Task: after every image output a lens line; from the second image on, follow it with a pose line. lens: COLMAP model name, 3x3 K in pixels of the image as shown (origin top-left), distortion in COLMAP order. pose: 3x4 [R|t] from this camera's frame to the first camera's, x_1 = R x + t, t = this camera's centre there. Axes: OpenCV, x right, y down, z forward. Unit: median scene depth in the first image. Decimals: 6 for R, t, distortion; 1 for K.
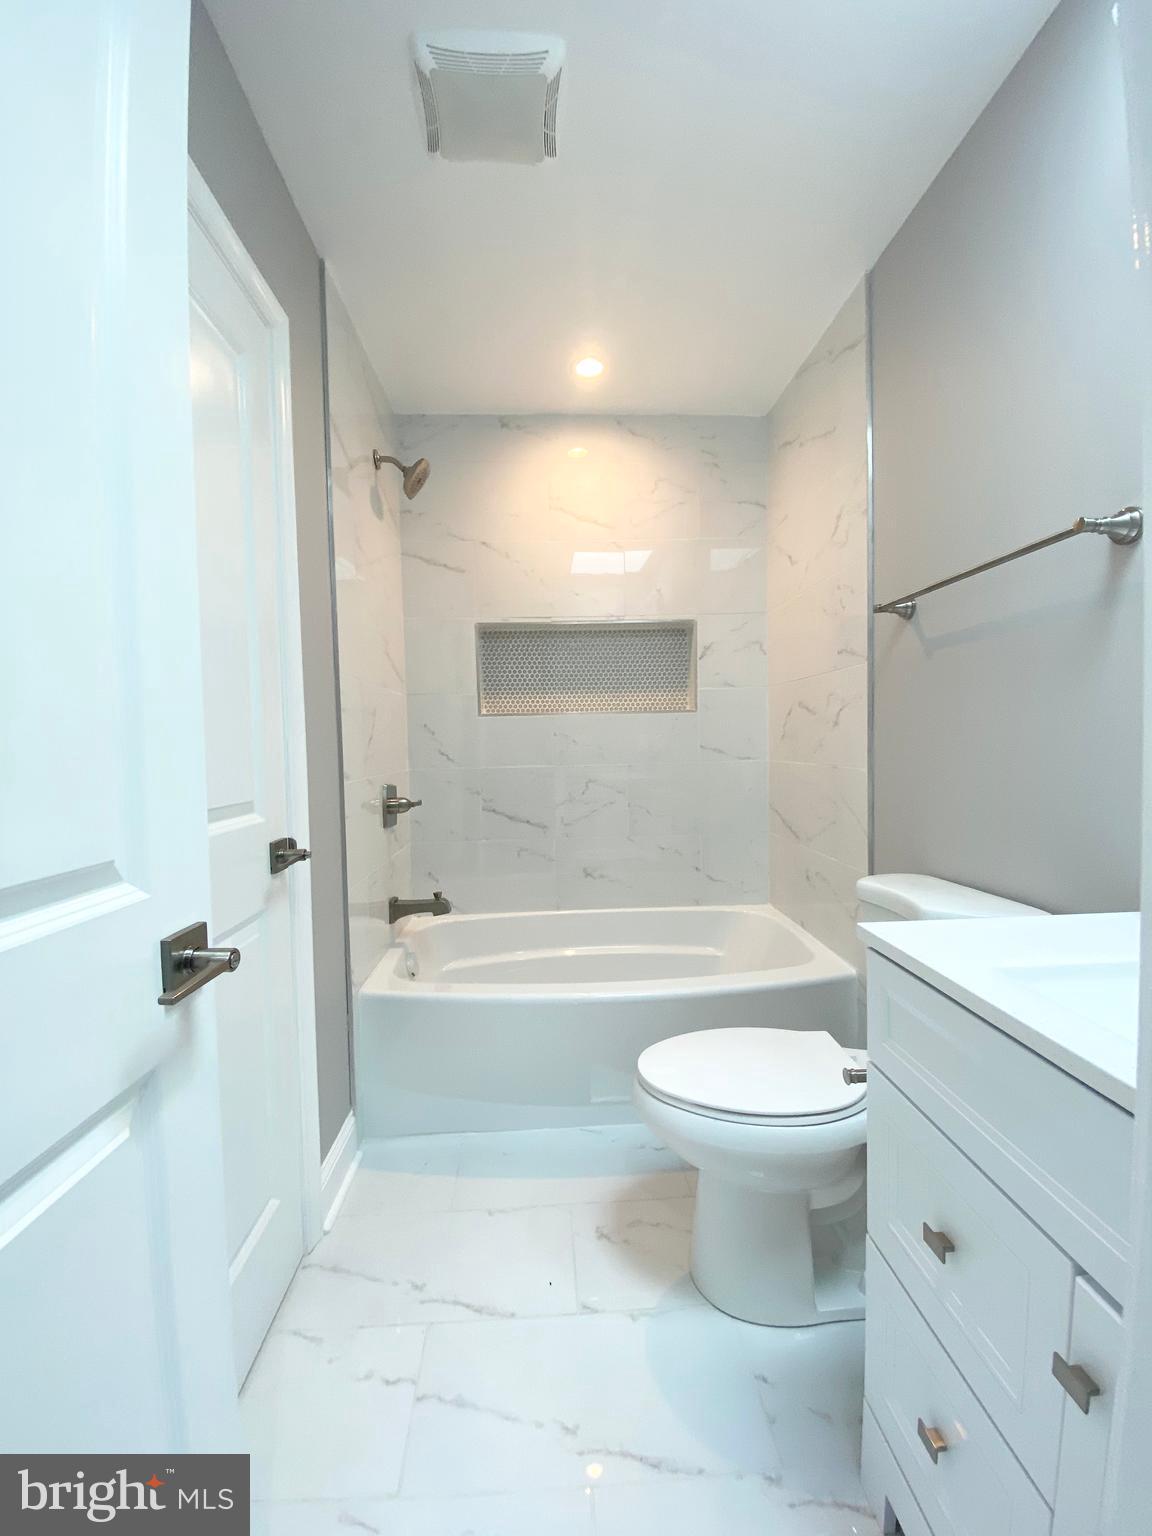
lens RADIAL K [[643.8, 0, 576.0], [0, 643.8, 768.0], [0, 0, 1]] dist [-0.000661, -0.000318]
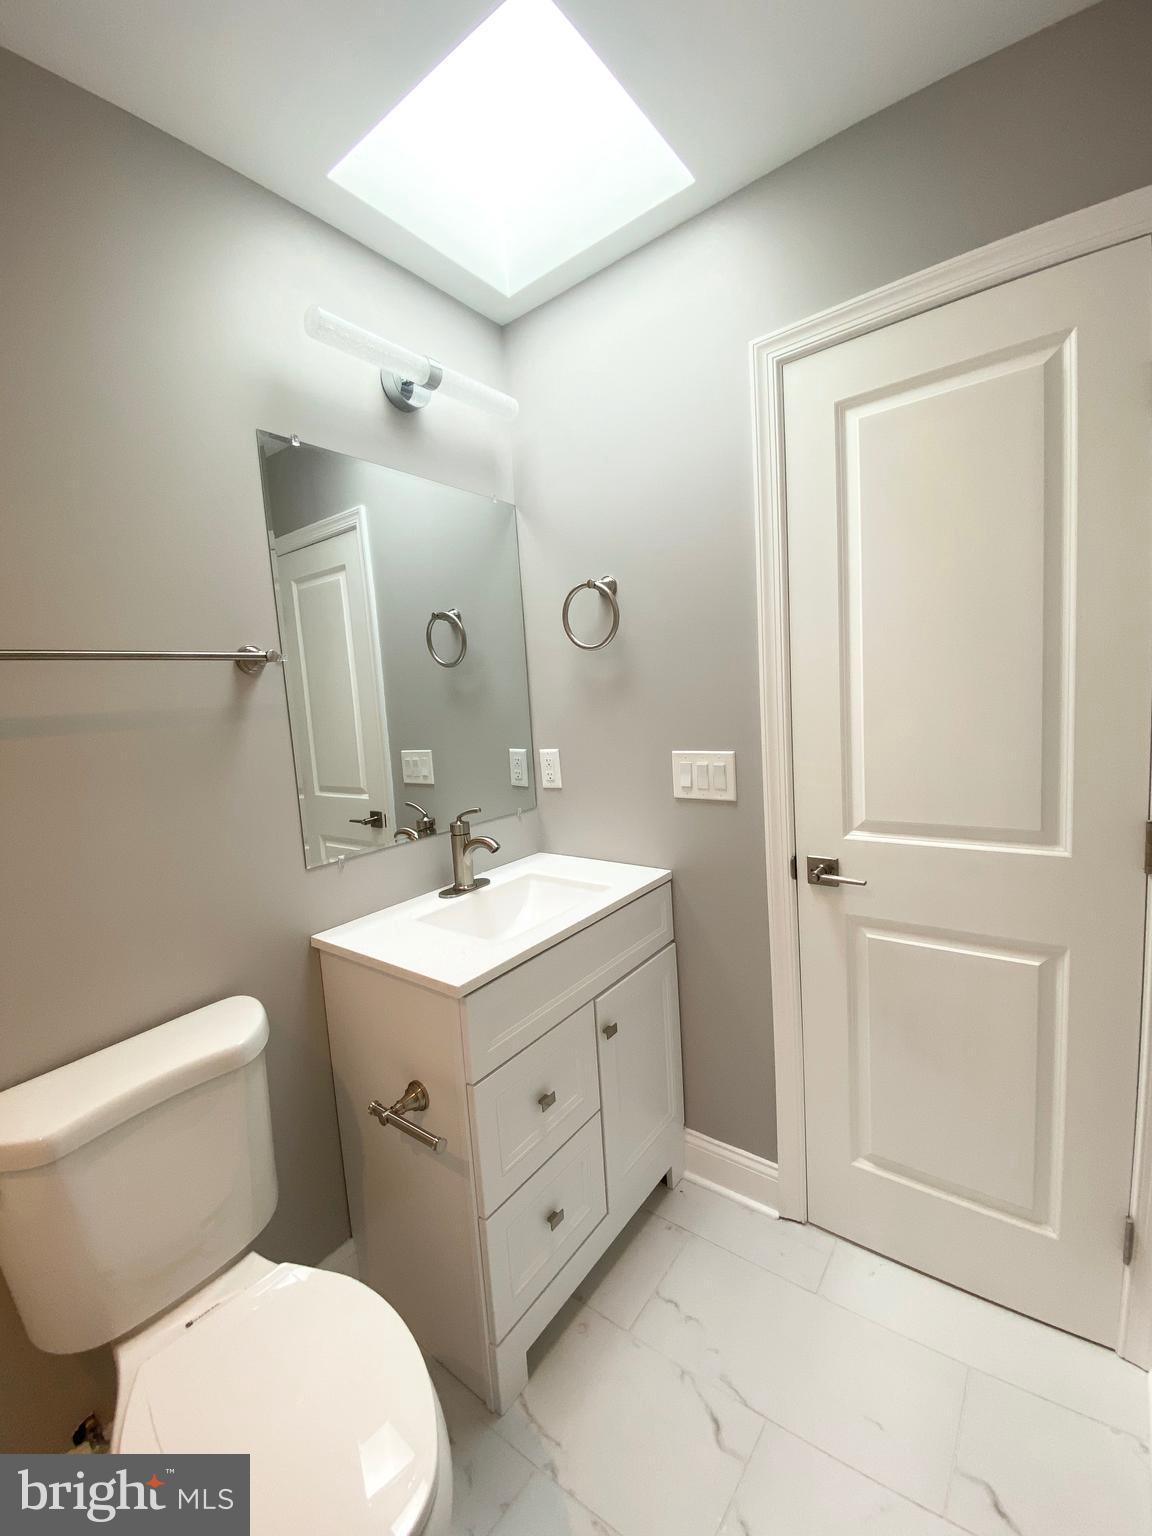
lens RADIAL K [[643.8, 0, 576.0], [0, 643.8, 768.0], [0, 0, 1]] dist [-0.000661, -0.000318]
pose [[-0.744664, -0.001084, 0.667439, -0.499141], [0.117722, 0.984108, 0.132941, -0.272964], [-0.656976, 0.177568, -0.732702, 1.630457]]
